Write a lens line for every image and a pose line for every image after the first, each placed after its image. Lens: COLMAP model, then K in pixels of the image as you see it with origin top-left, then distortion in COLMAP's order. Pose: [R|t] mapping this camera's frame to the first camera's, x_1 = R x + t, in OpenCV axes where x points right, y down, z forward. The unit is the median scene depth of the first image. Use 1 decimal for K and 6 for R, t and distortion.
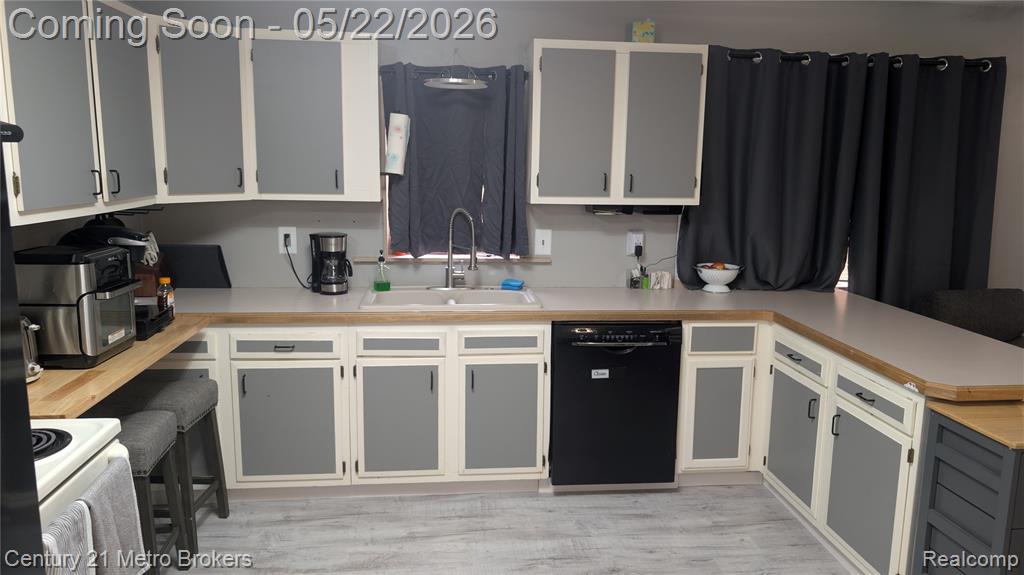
lens RADIAL K [[744.4, 0, 522.3], [0, 744.4, 288.7], [0, 0, 1]] dist [0.050293, -0.041544]
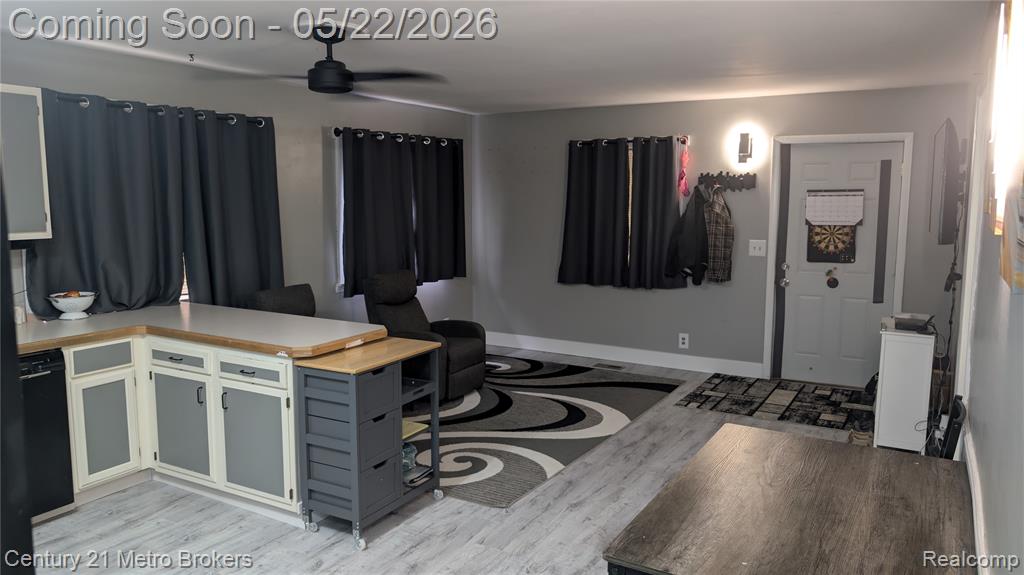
lens RADIAL K [[744.4, 0, 514.1], [0, 744.4, 273.8], [0, 0, 1]] dist [0.050293, -0.041544]
pose [[0.594391, -0.102862, 0.797571, -0.240113], [0.143782, 0.989398, 0.020448, 0.010032], [-0.791218, 0.102523, 0.602879, -0.153693]]
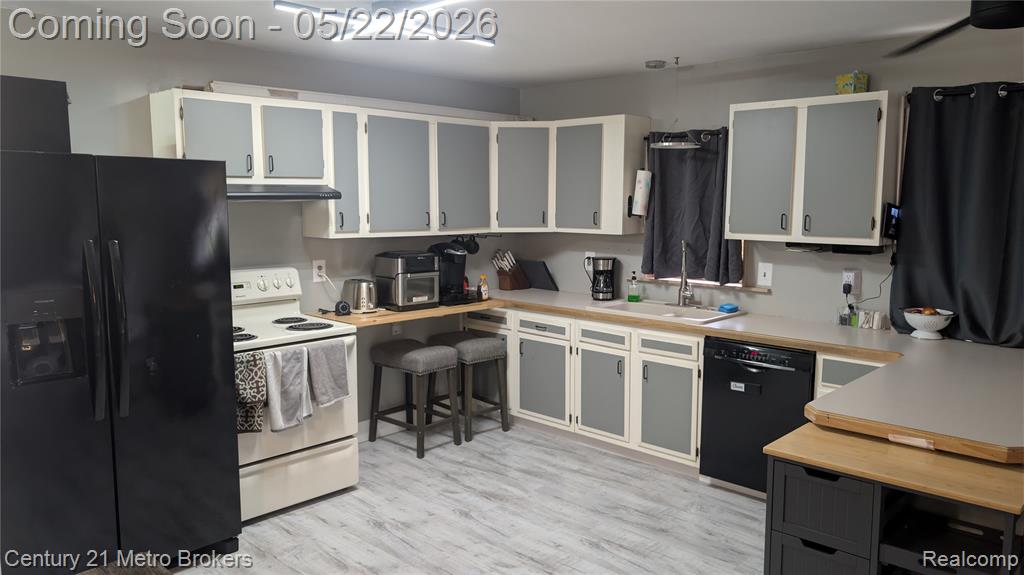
lens RADIAL K [[744.4, 0, 519.6], [0, 744.4, 283.1], [0, 0, 1]] dist [0.050293, -0.041544]
pose [[0.647016, 0.071537, -0.759113, 0.737105], [-0.122207, 0.992448, -0.010634, 0.009214], [0.752620, 0.099649, 0.650871, -0.022981]]
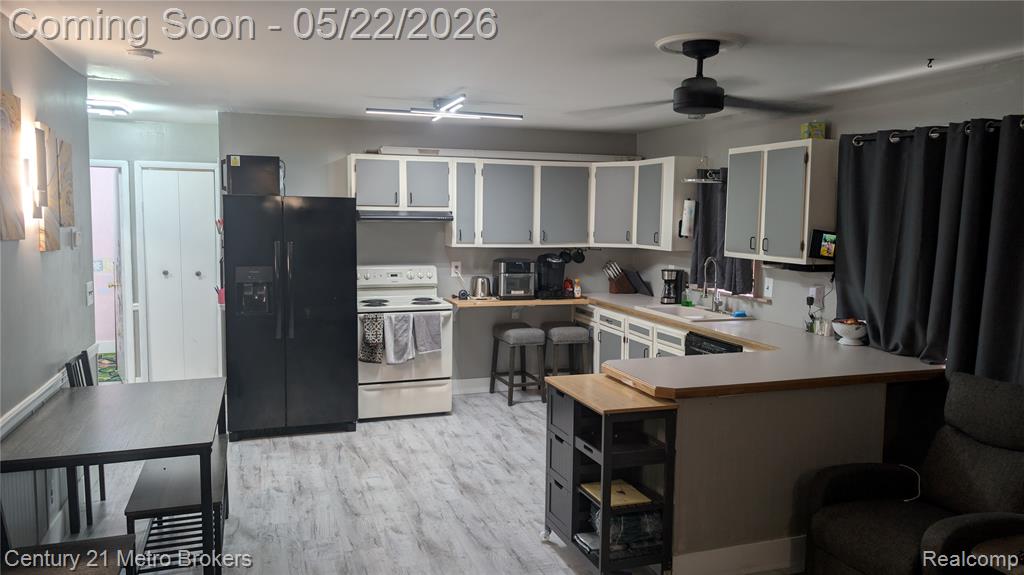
lens RADIAL K [[744.4, 0, 517.9], [0, 744.4, 278.2], [0, 0, 1]] dist [0.050293, -0.041544]
pose [[0.220057, 0.069671, -0.972996, 1.412287], [-0.175090, 0.984068, 0.030865, -0.047188], [0.959645, 0.163570, 0.228750, 0.281812]]
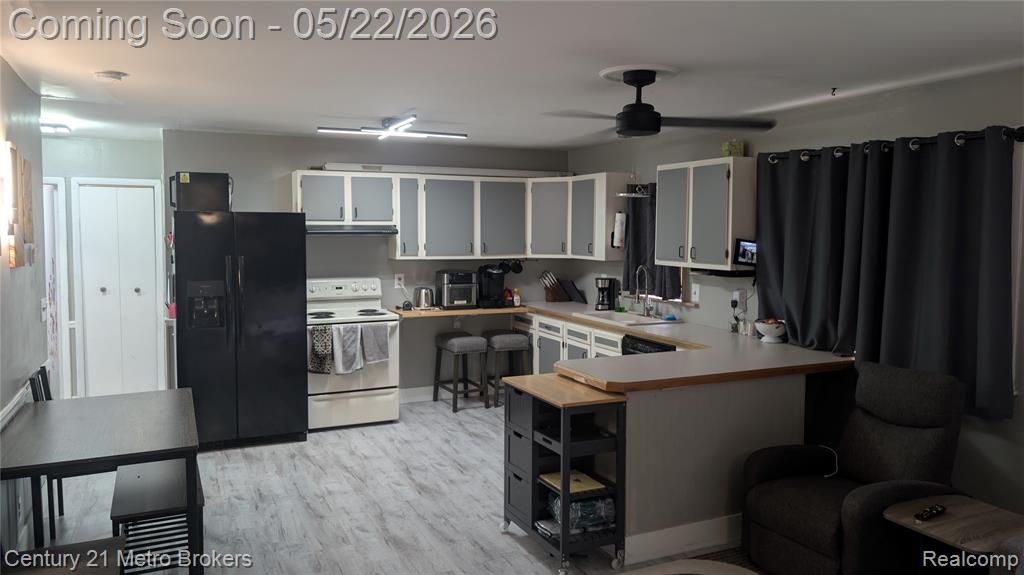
lens RADIAL K [[744.4, 0, 509.0], [0, 744.4, 271.2], [0, 0, 1]] dist [0.050293, -0.041544]
pose [[0.314331, 0.038638, -0.948527, 1.478677], [-0.159746, 0.987076, -0.012730, -0.030406], [0.935776, 0.155525, 0.316441, 0.206381]]
